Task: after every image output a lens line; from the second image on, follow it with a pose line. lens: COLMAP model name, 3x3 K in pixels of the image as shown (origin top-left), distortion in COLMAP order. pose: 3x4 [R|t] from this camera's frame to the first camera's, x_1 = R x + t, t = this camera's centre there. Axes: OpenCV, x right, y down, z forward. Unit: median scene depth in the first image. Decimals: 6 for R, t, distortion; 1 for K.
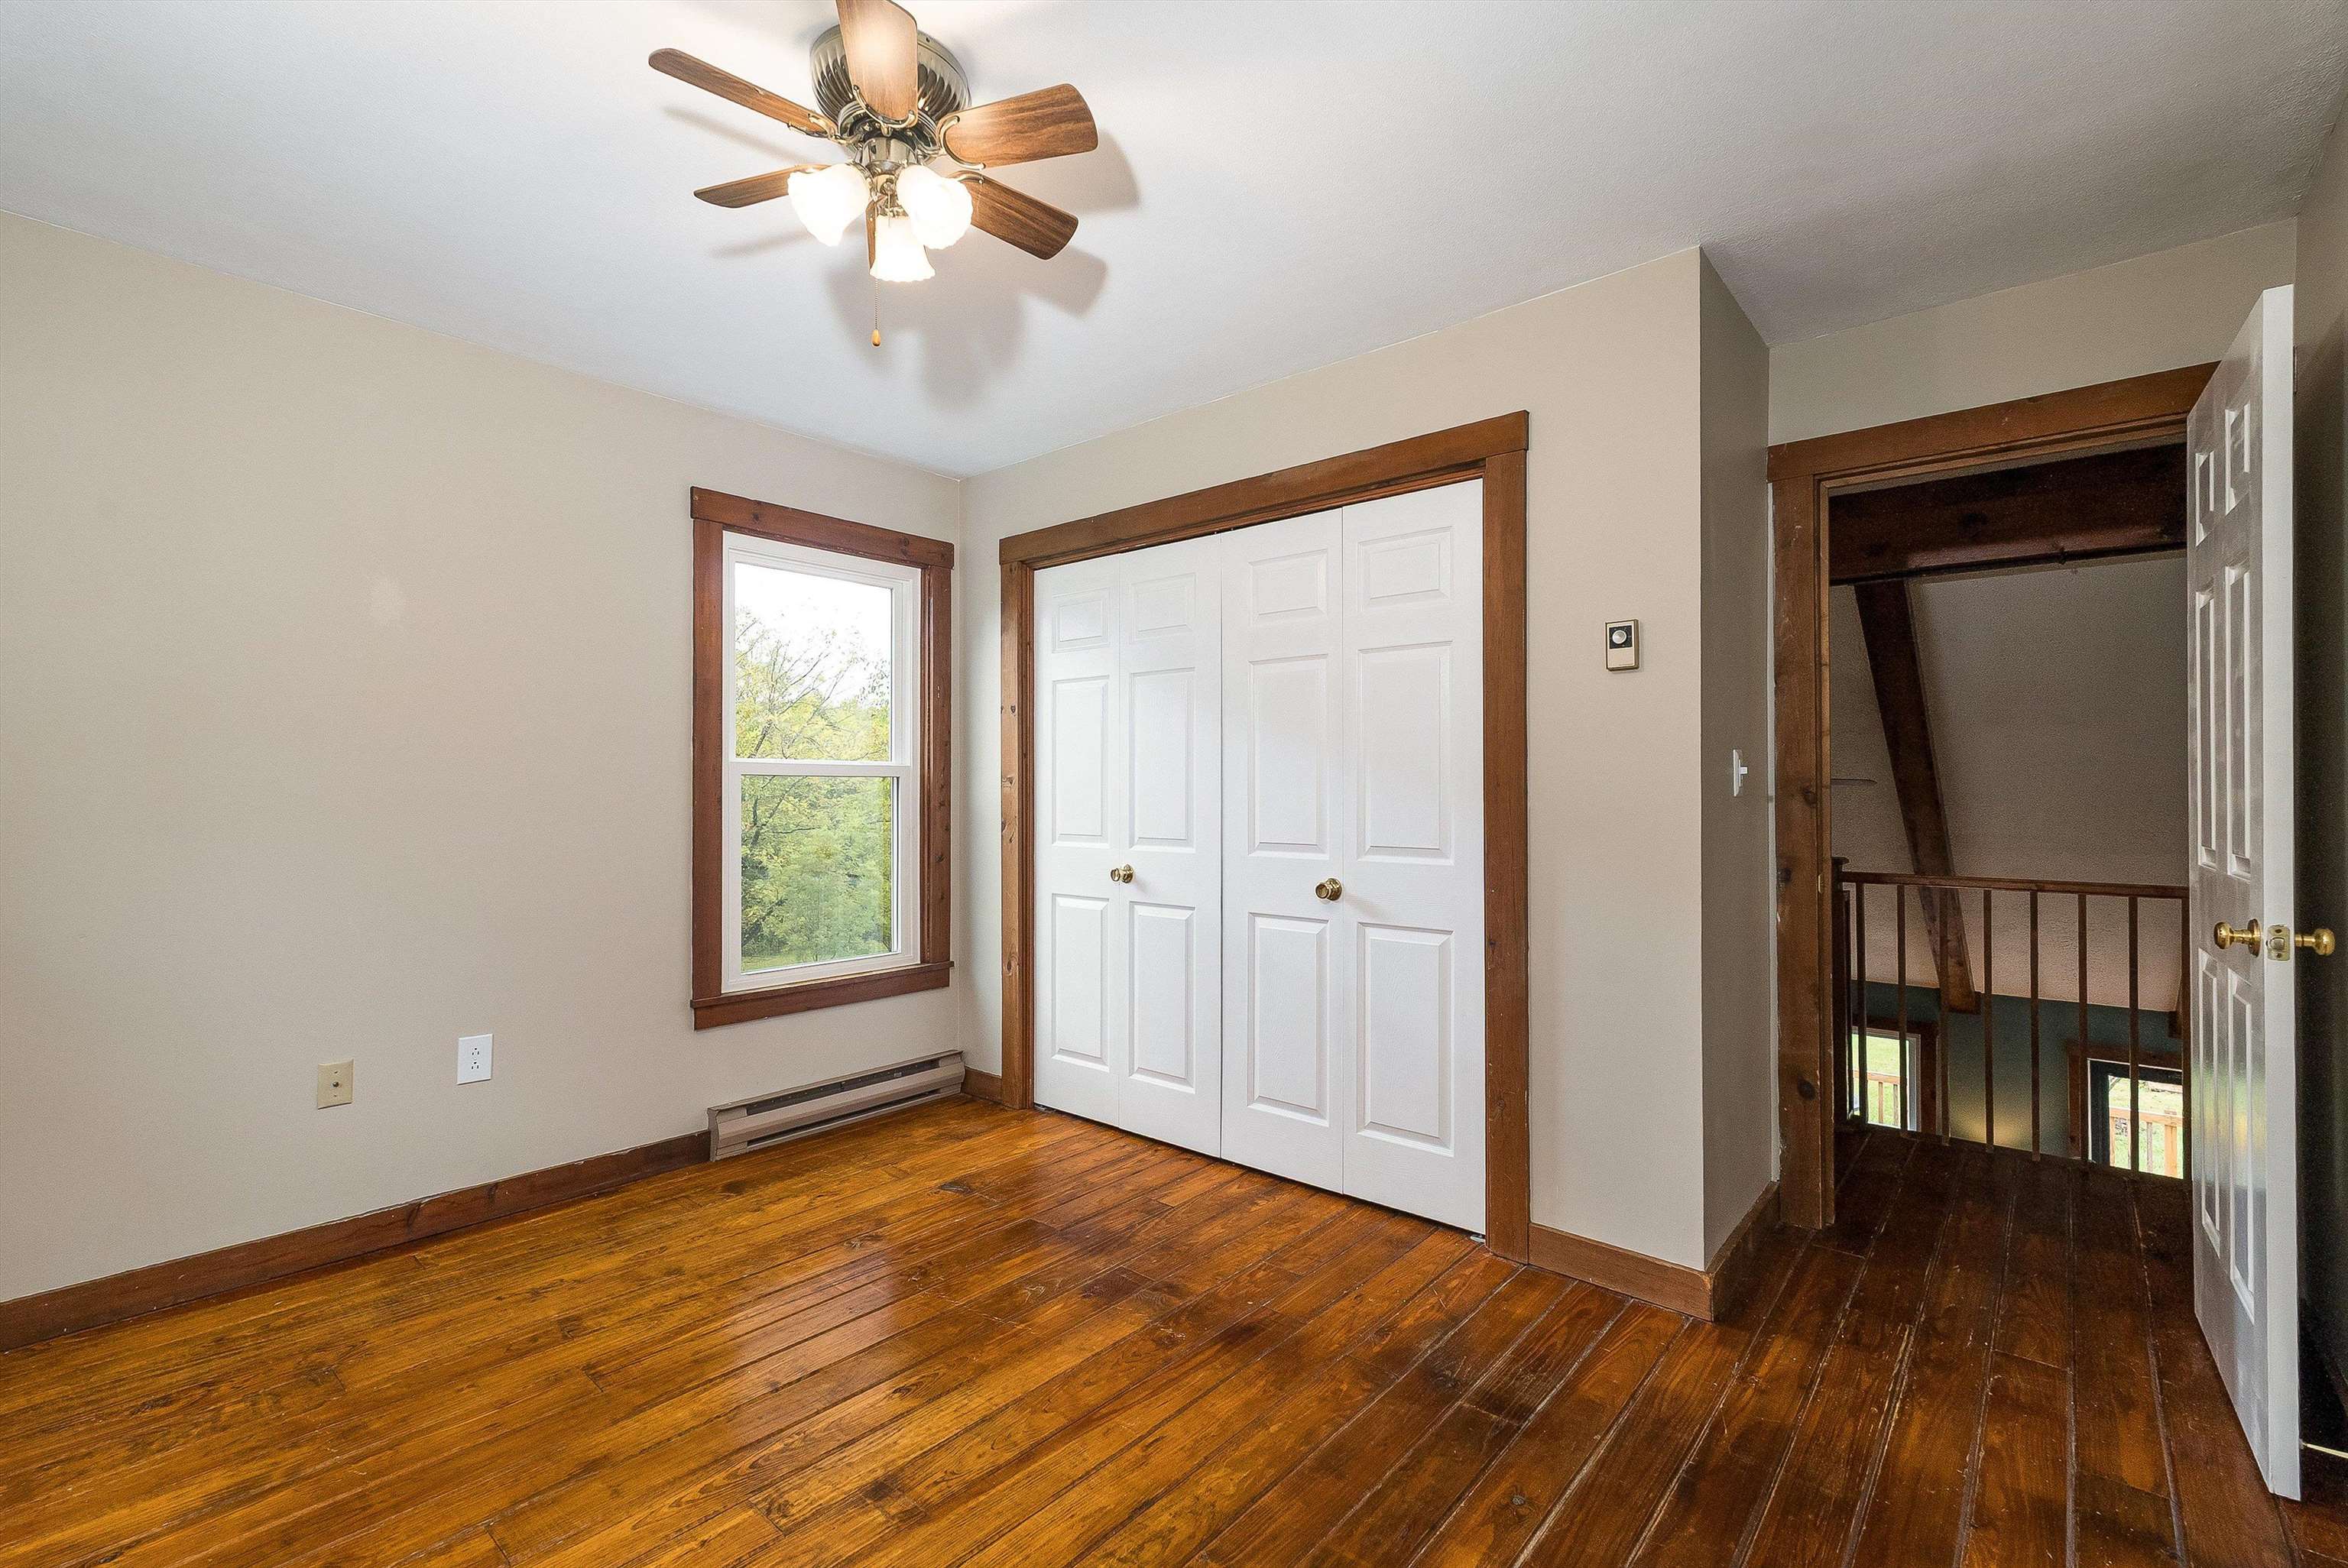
lens RADIAL K [[1033.7, 0, 1191.1], [0, 1033.7, 785.7], [0, 0, 1]] dist [-0.002699, 0.000840]
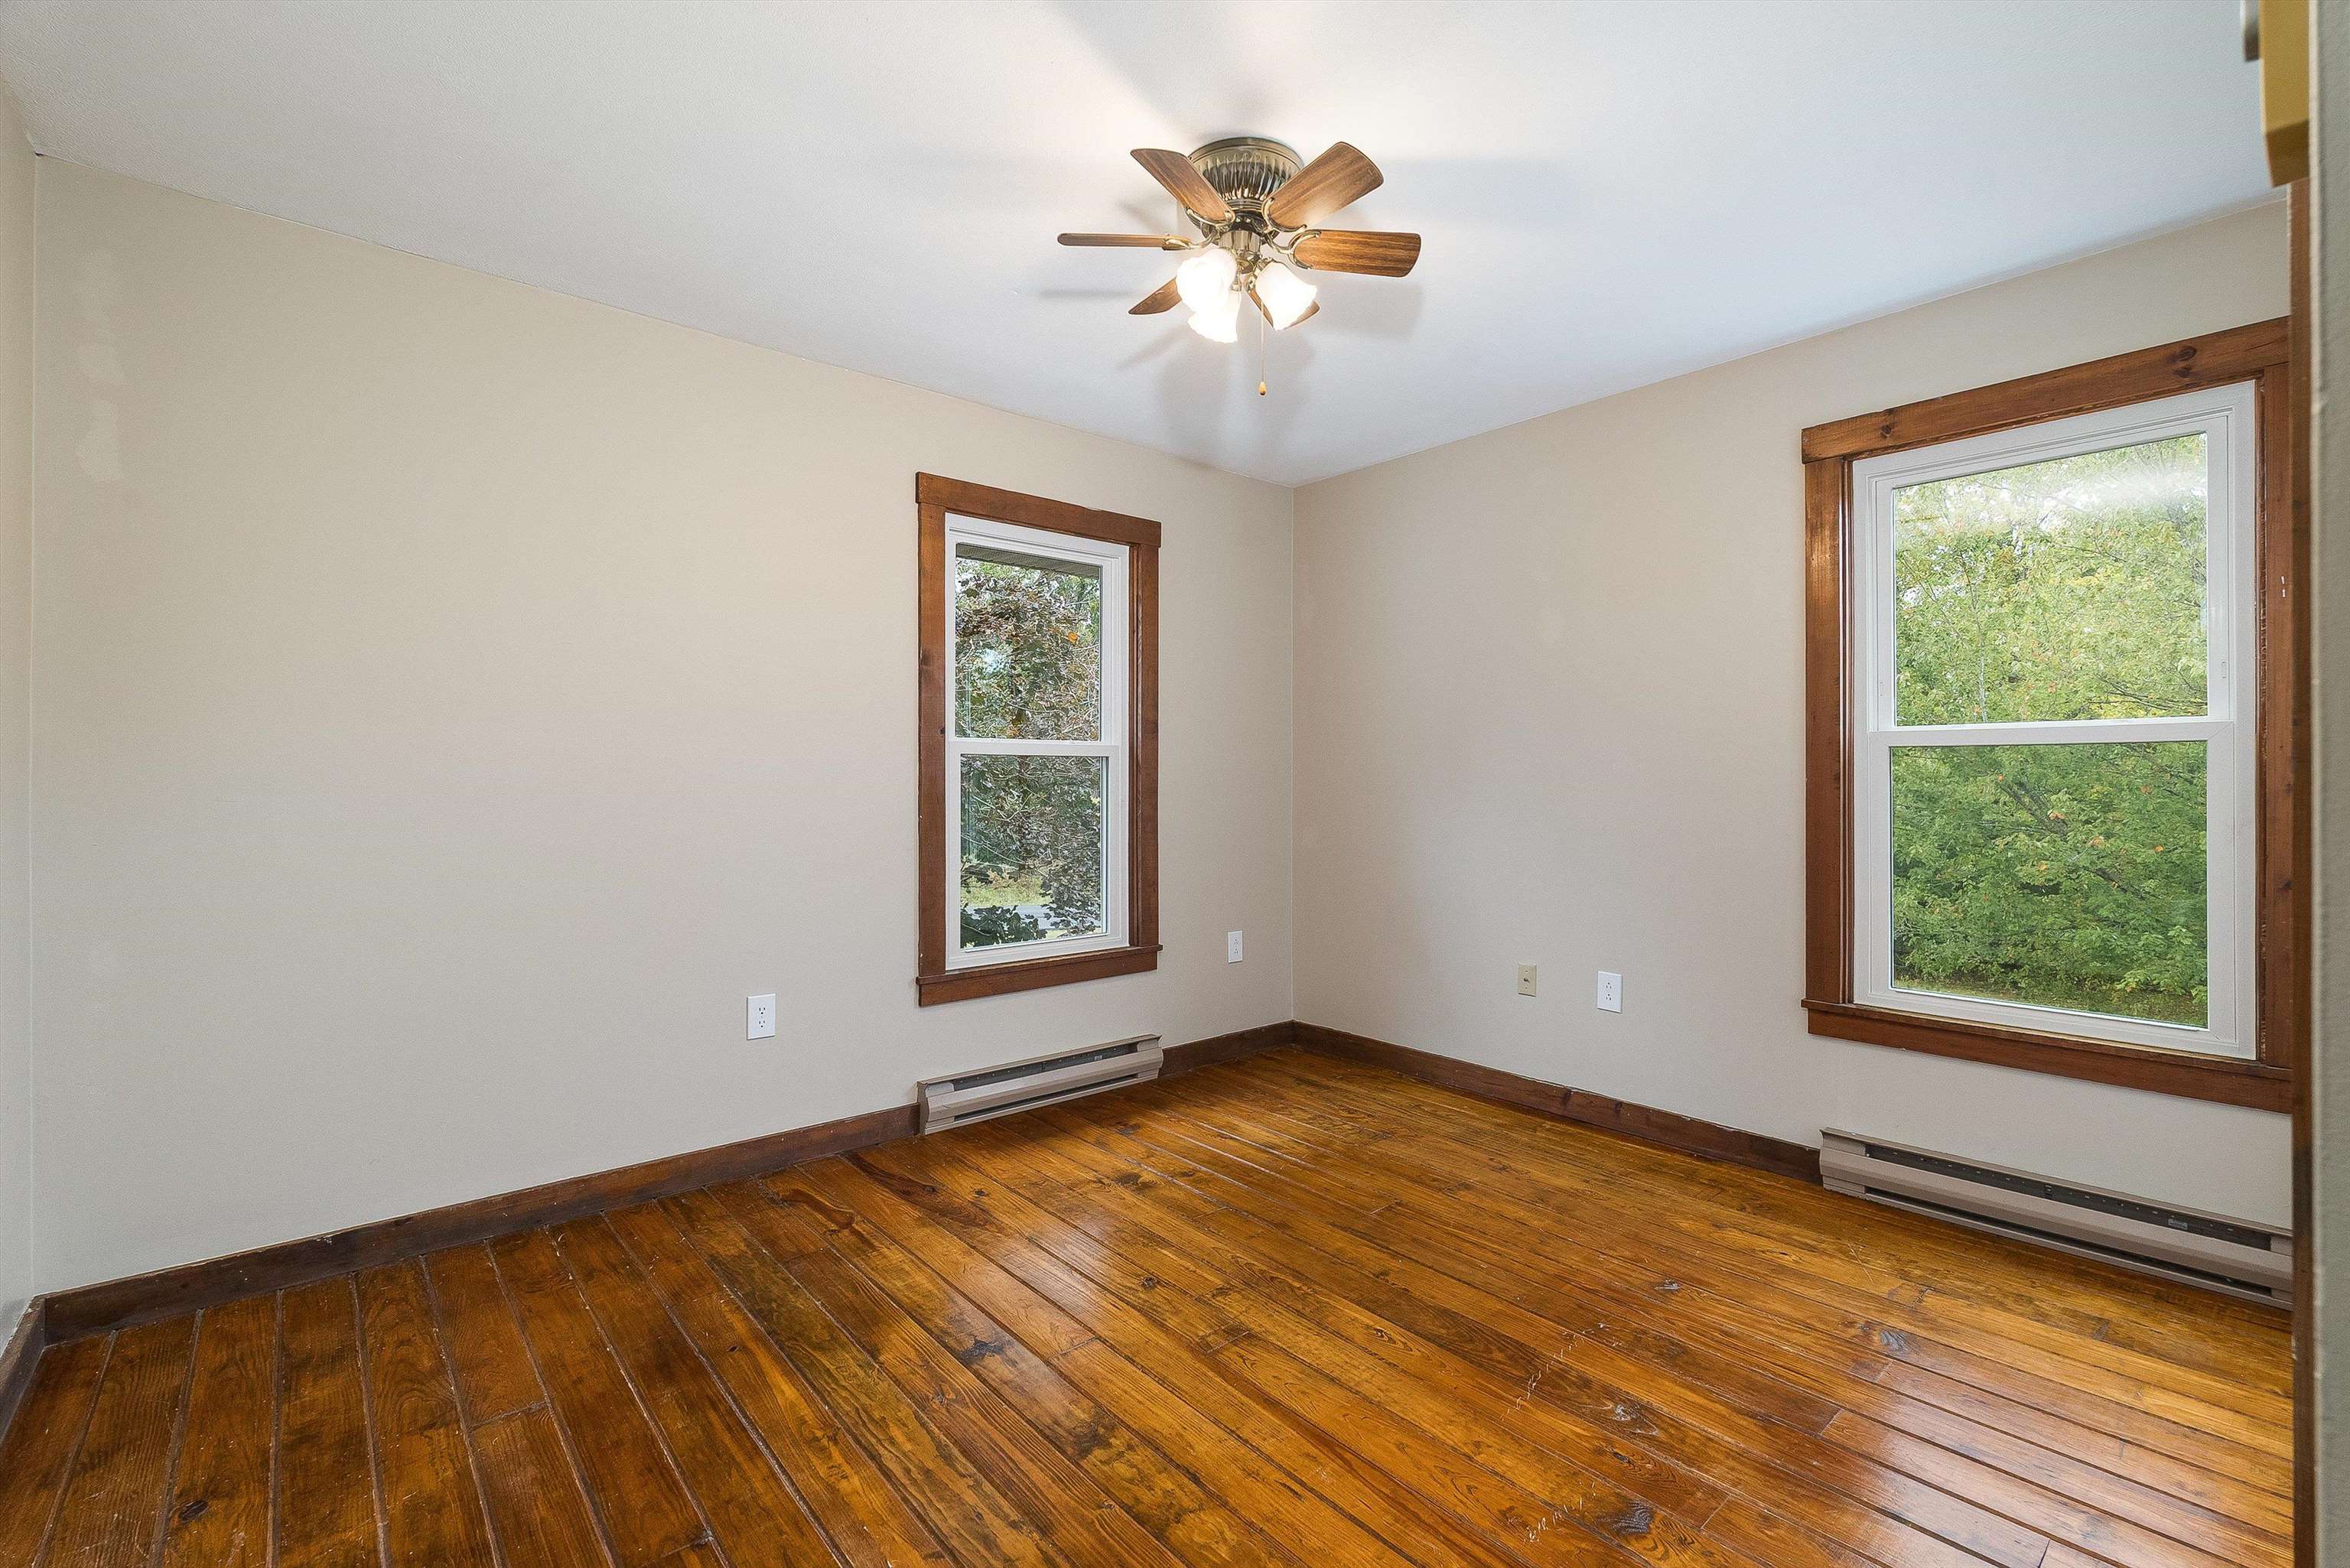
lens RADIAL K [[1034.6, 0, 1172.1], [0, 1034.6, 779.9], [0, 0, 1]] dist [-0.002699, 0.000840]
pose [[-0.165651, 0.006090, -0.986166, 0.600706], [0.008511, 0.999953, 0.004745, 0.009046], [0.986148, -0.007607, -0.165695, 0.731529]]
